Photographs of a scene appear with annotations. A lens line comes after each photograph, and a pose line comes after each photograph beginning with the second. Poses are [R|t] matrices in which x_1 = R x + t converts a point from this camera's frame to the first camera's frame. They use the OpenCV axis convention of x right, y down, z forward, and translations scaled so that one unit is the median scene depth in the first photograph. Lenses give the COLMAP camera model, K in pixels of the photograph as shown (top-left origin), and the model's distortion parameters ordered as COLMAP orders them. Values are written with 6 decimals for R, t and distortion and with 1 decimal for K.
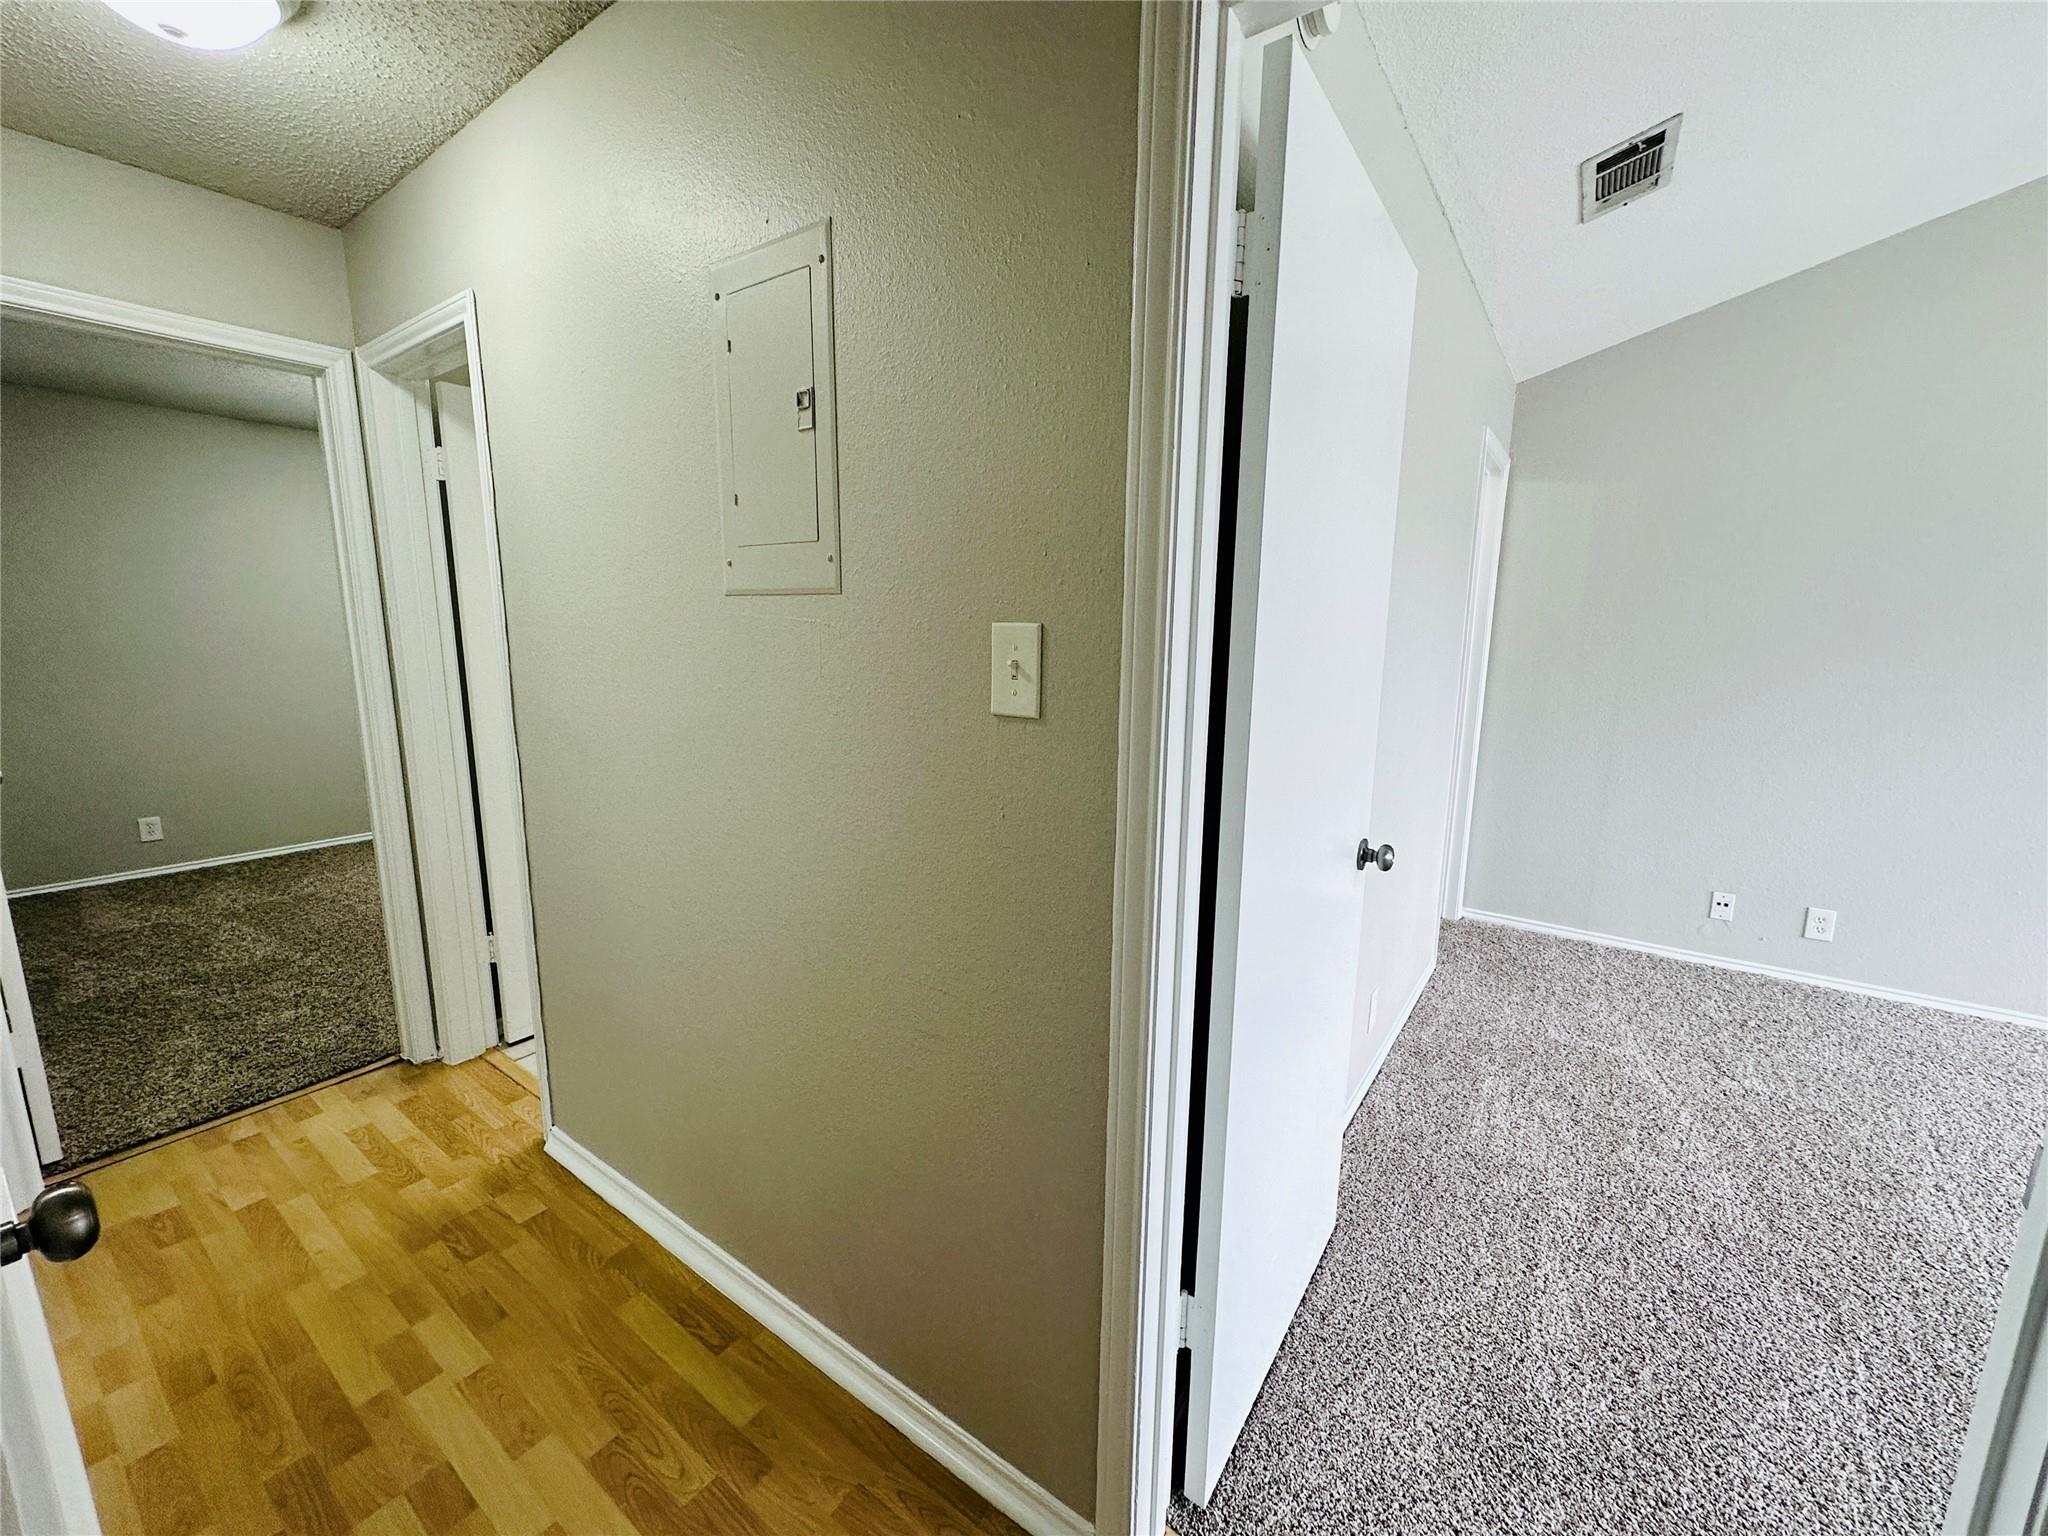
lens RADIAL K [[813.2, 0, 1024.4], [0, 813.2, 769.3], [0, 0, 1]] dist [-0.001310, 0.000237]
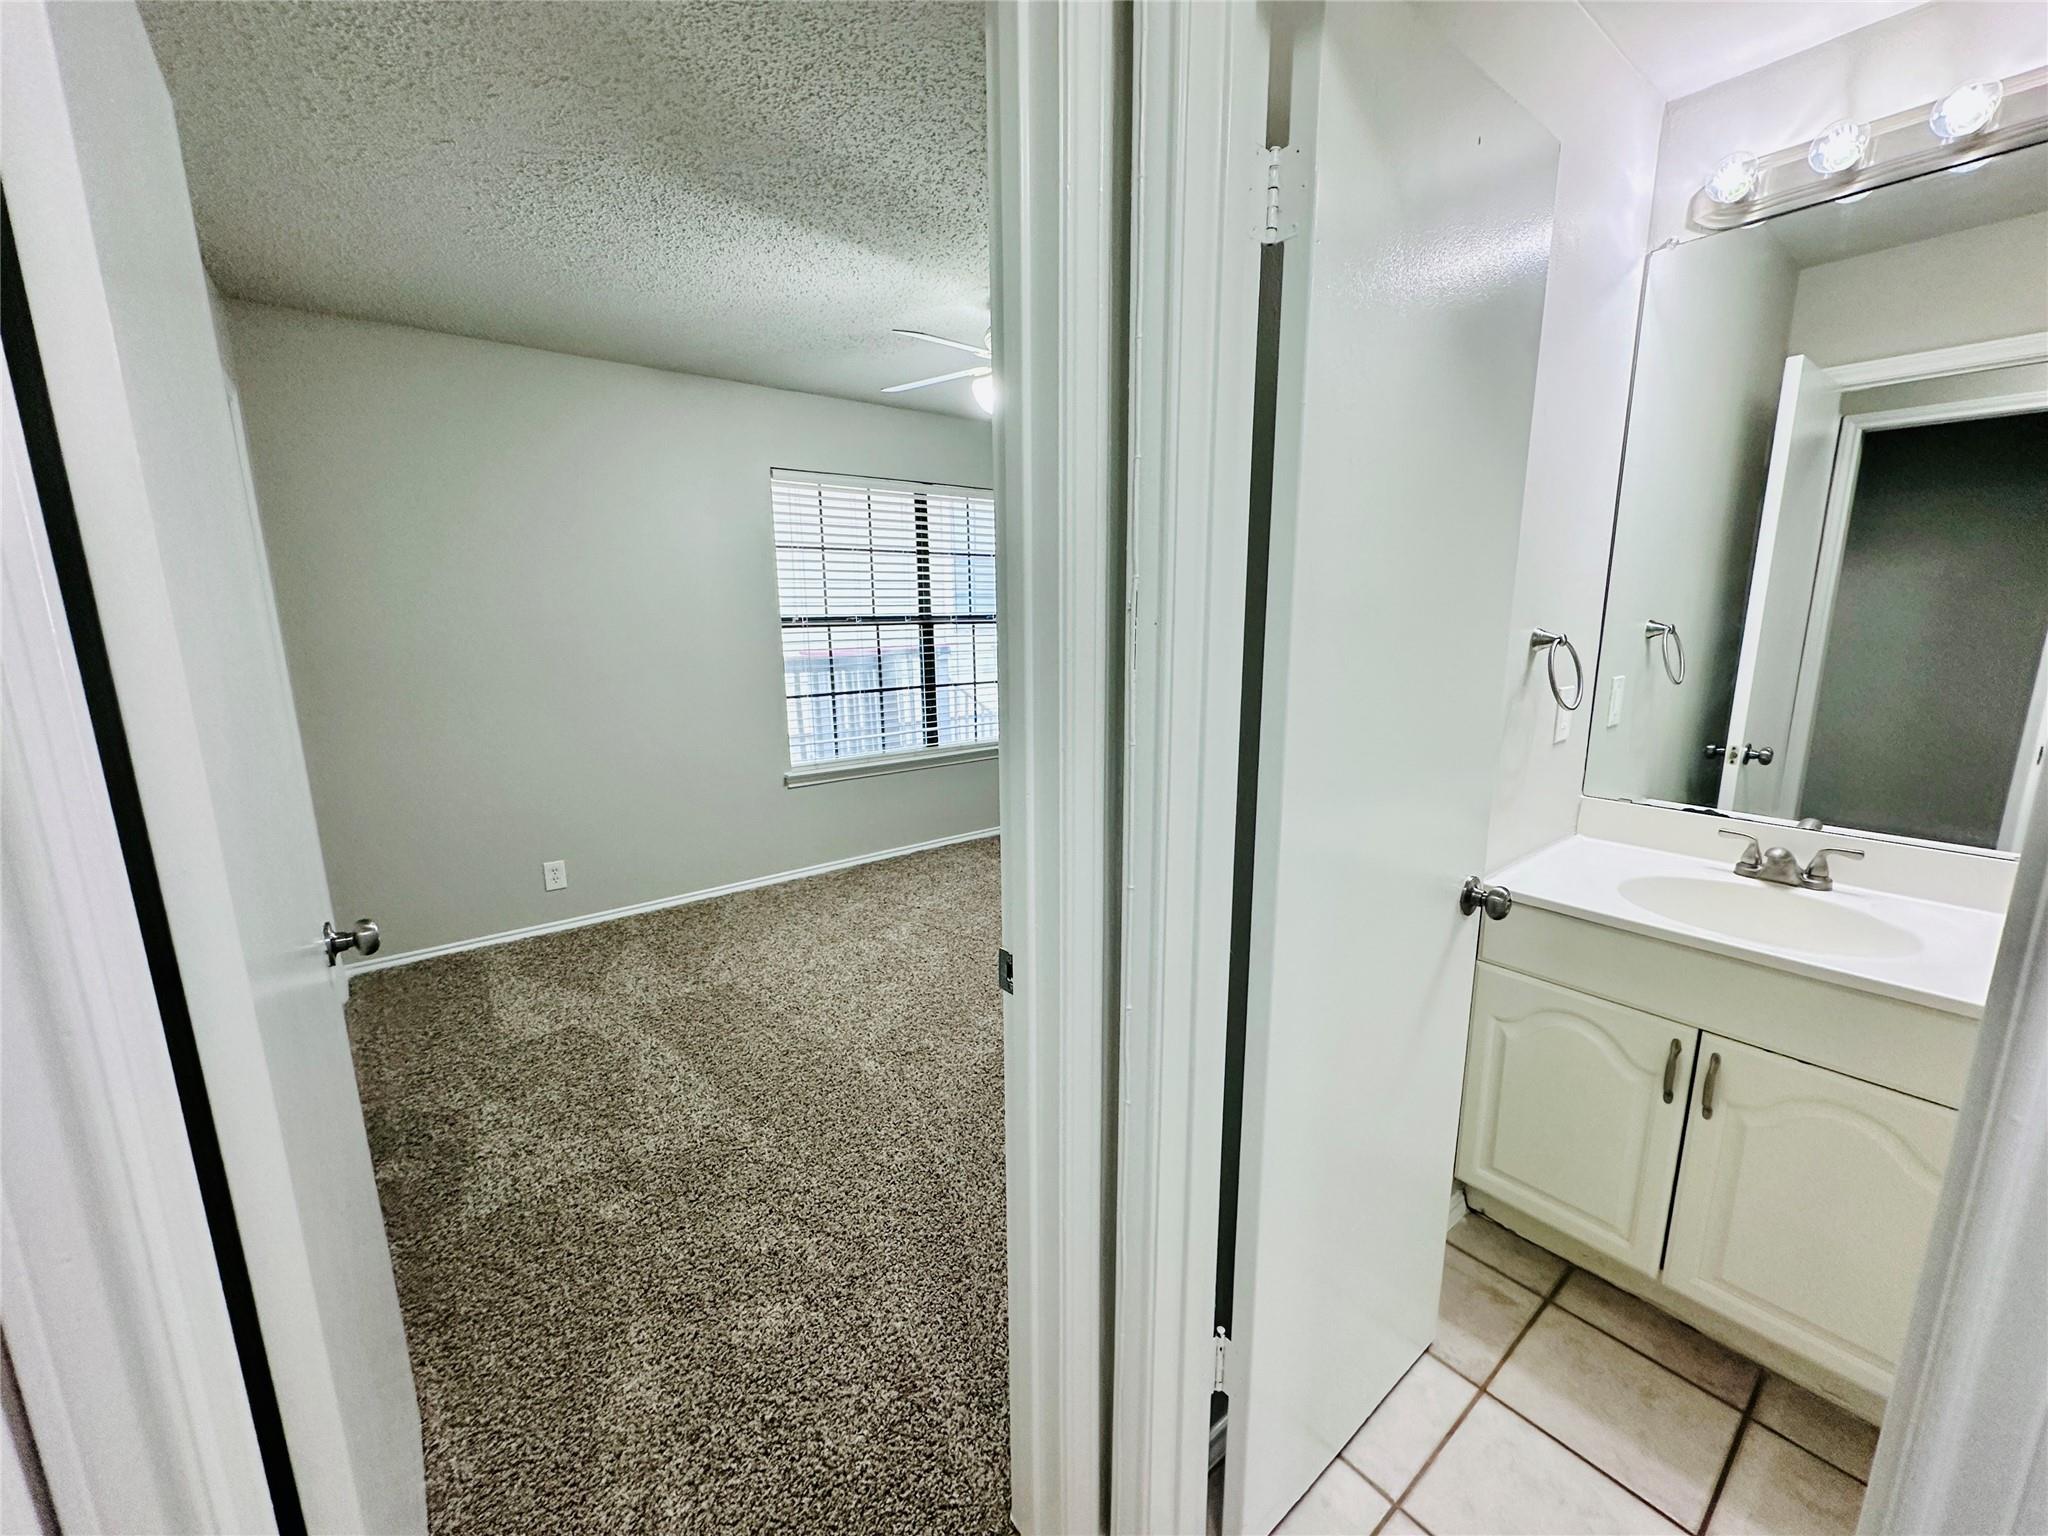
lens RADIAL K [[813.2, 0, 1021.7], [0, 813.2, 769.3], [0, 0, 1]] dist [-0.001310, 0.000237]
pose [[0.961074, 0.033890, -0.274204, -0.516437], [-0.029548, 0.999364, 0.019949, -0.084625], [0.274706, -0.011070, 0.961465, 0.437016]]
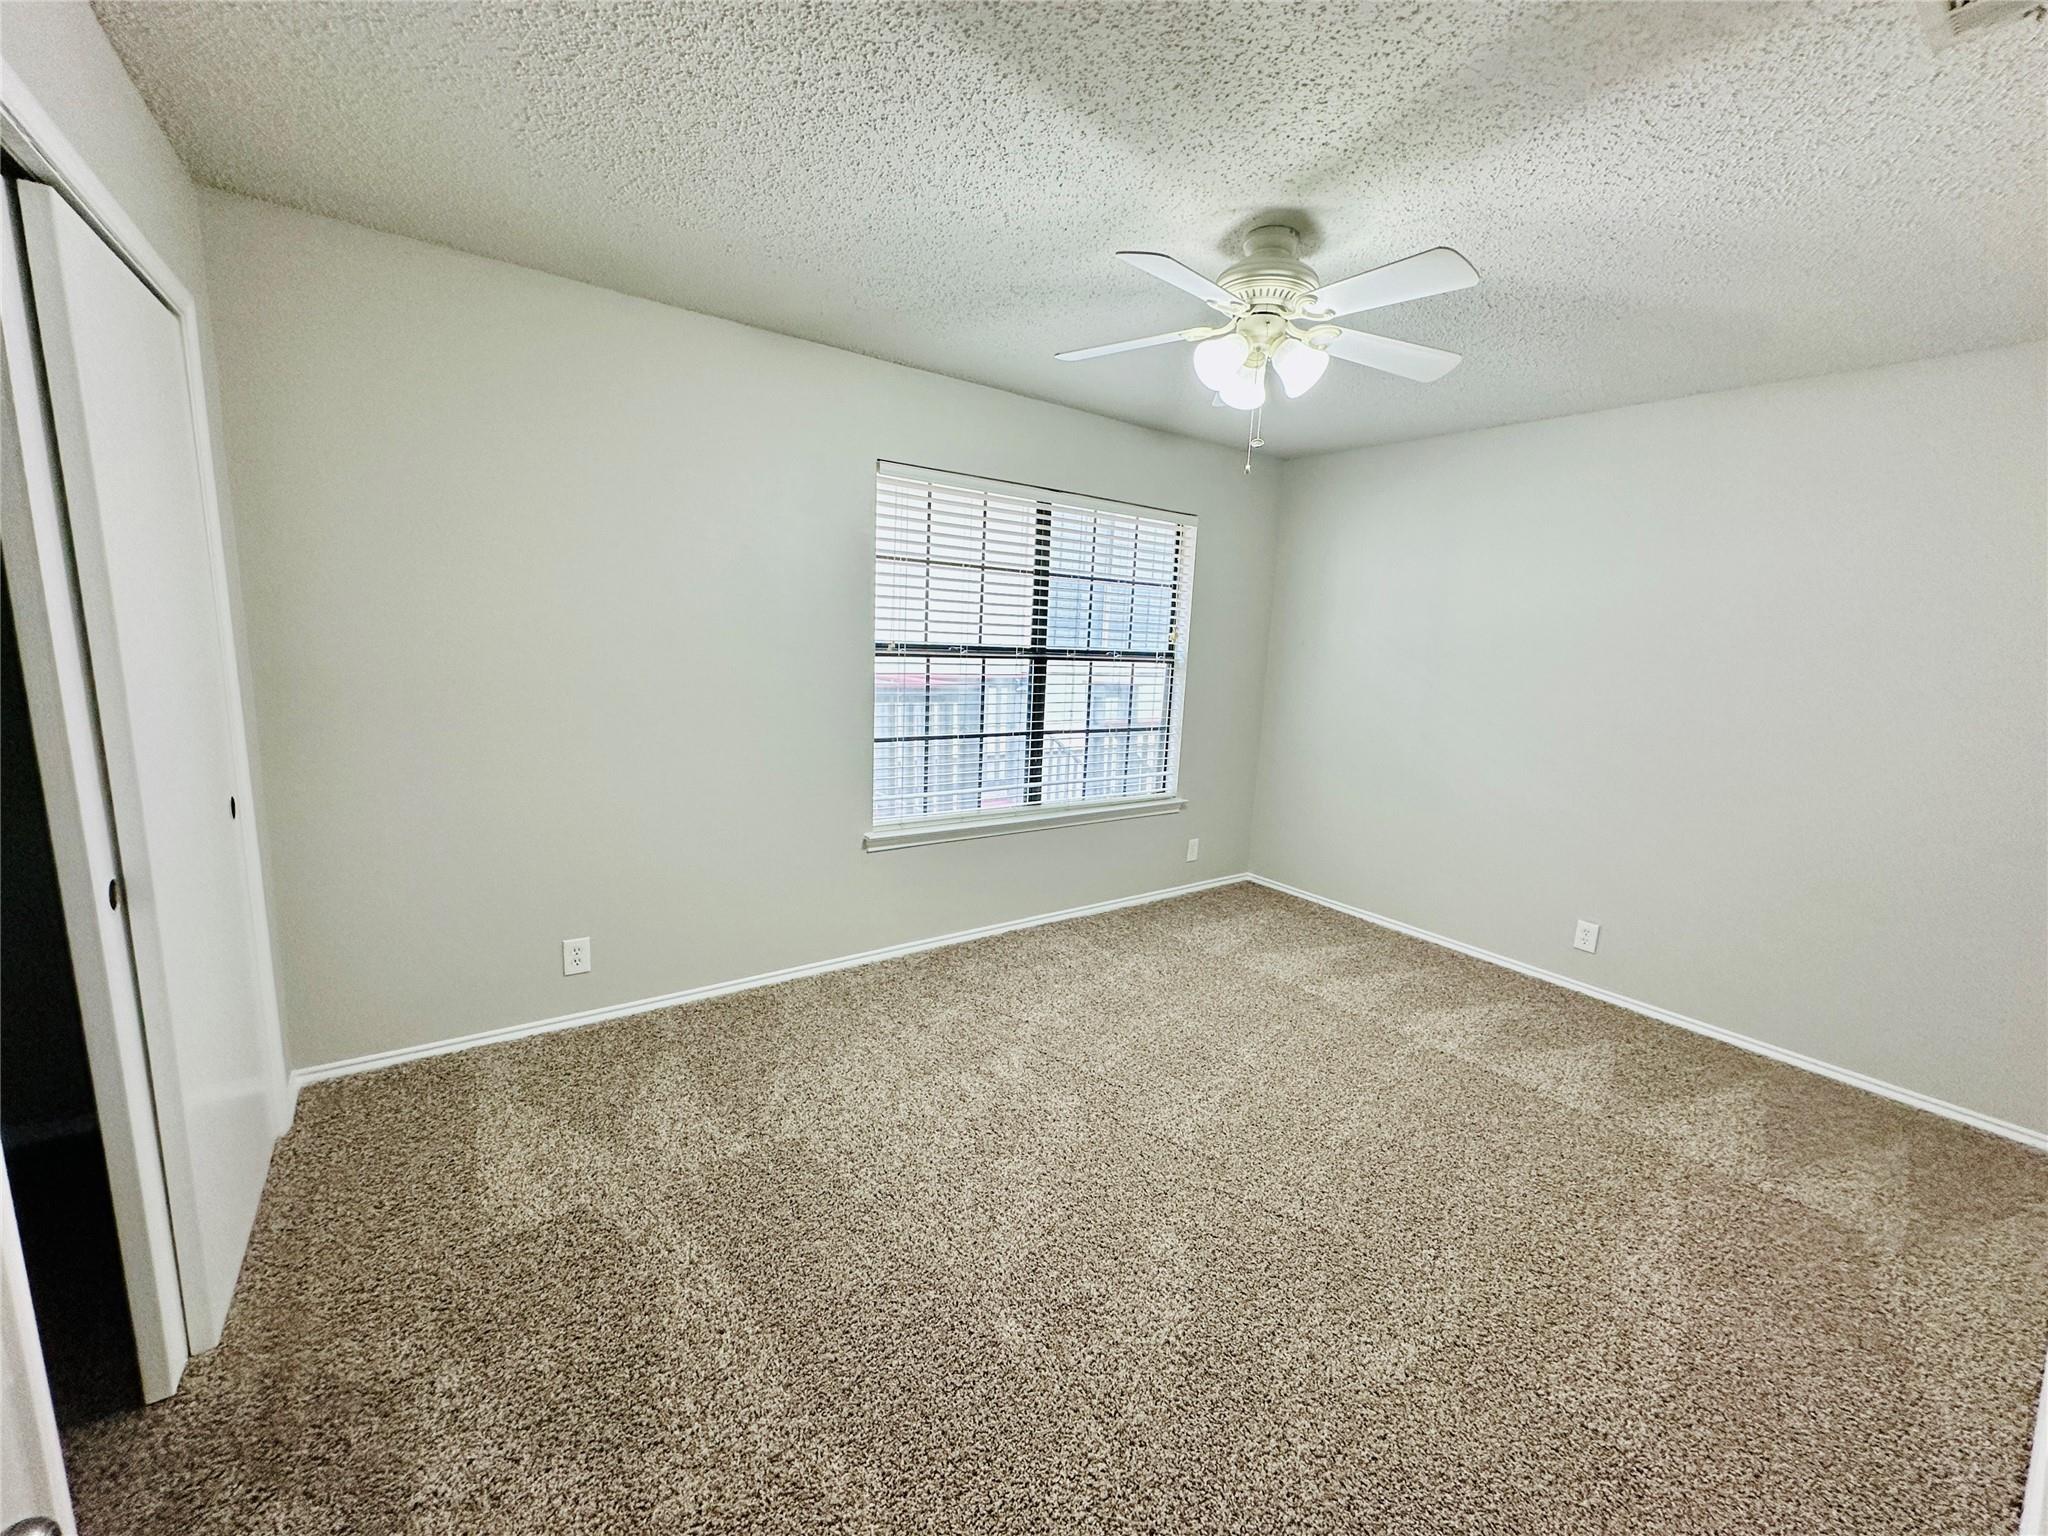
lens RADIAL K [[813.2, 0, 1022.5], [0, 813.2, 772.4], [0, 0, 1]] dist [-0.001310, 0.000237]
pose [[0.947785, 0.090573, -0.305779, -0.720382], [-0.094902, 0.995486, 0.000713, -0.138804], [0.304463, 0.028343, 0.952102, 0.631872]]
